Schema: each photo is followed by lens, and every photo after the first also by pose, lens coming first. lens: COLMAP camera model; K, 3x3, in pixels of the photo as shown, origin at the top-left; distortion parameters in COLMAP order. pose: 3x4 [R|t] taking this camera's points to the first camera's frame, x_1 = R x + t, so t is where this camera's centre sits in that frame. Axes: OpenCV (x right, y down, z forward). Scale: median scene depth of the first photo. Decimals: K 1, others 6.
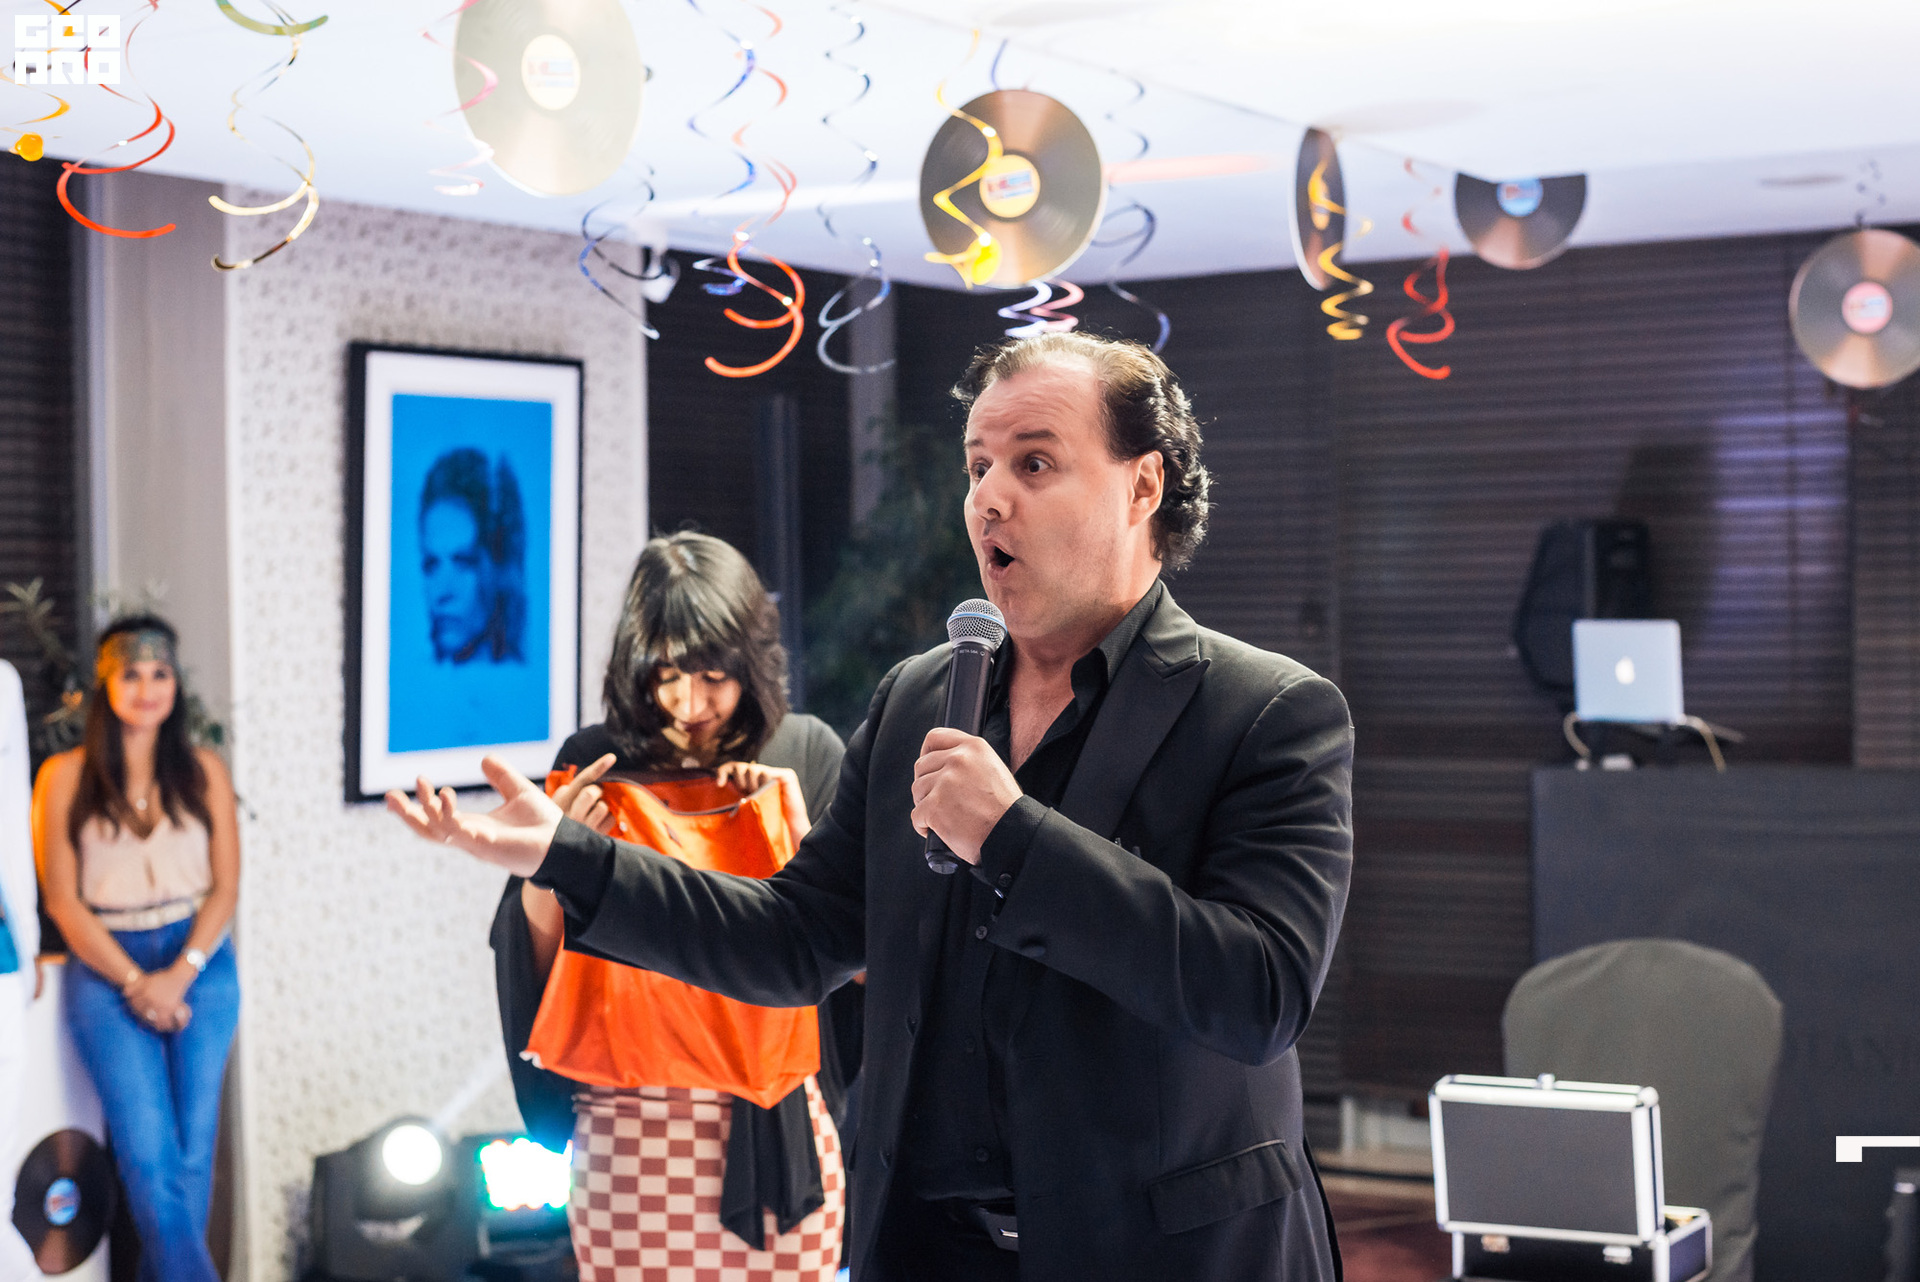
lens RADIAL K [[2893.1, 0, 960.0], [0, 2893.1, 641.0], [0, 0, 1]] dist [-0.002358, -0.020982]
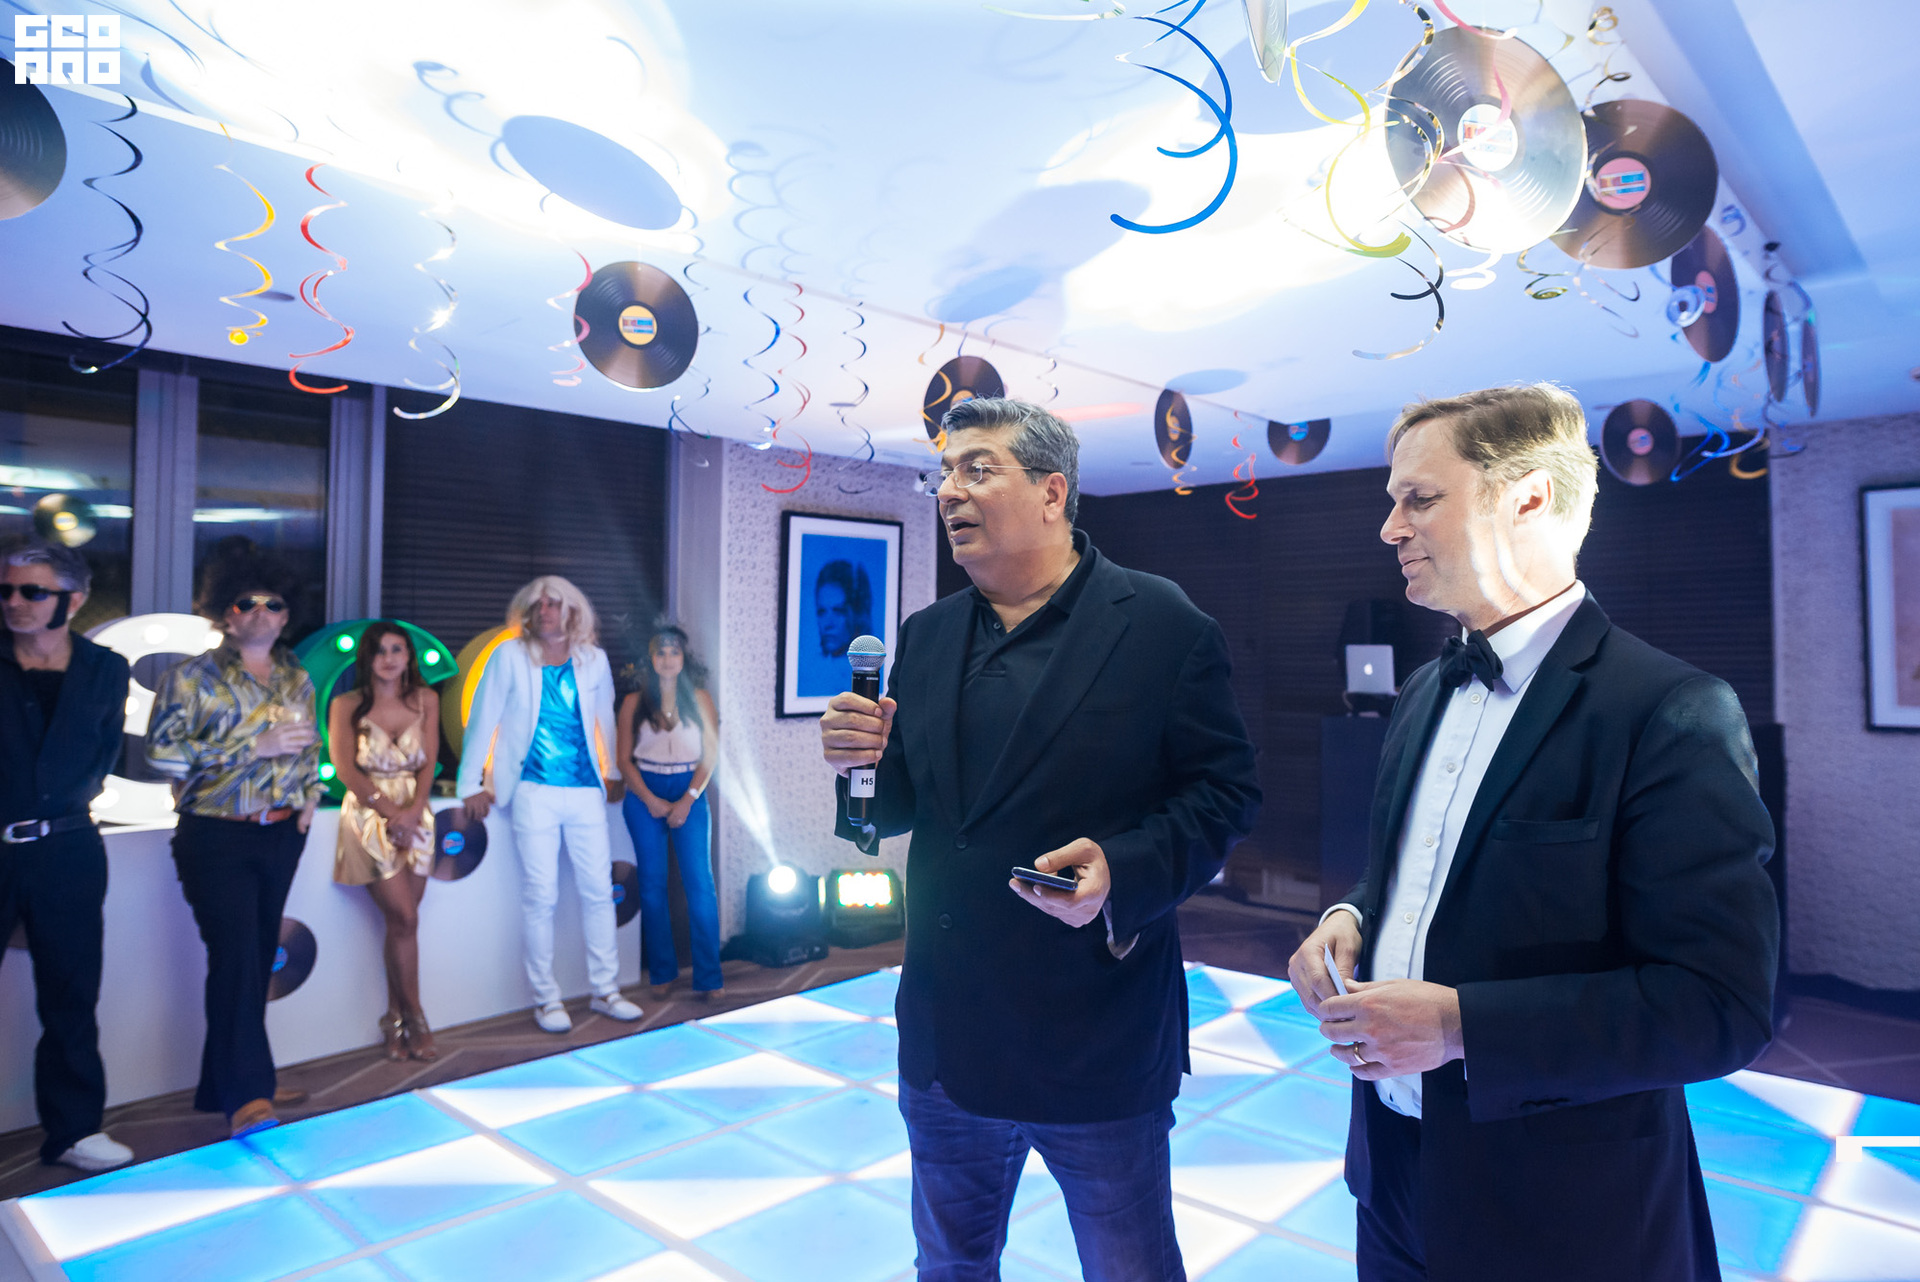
lens RADIAL K [[1228.0, 0, 960.0], [0, 1228.0, 641.0], [0, 0, 1]] dist [-0.001076, -0.000487]
pose [[0.987352, 0.016176, -0.157713, 0.075058], [-0.018678, 0.999722, -0.014398, 0.007793], [0.157436, 0.017162, 0.987380, 0.089207]]
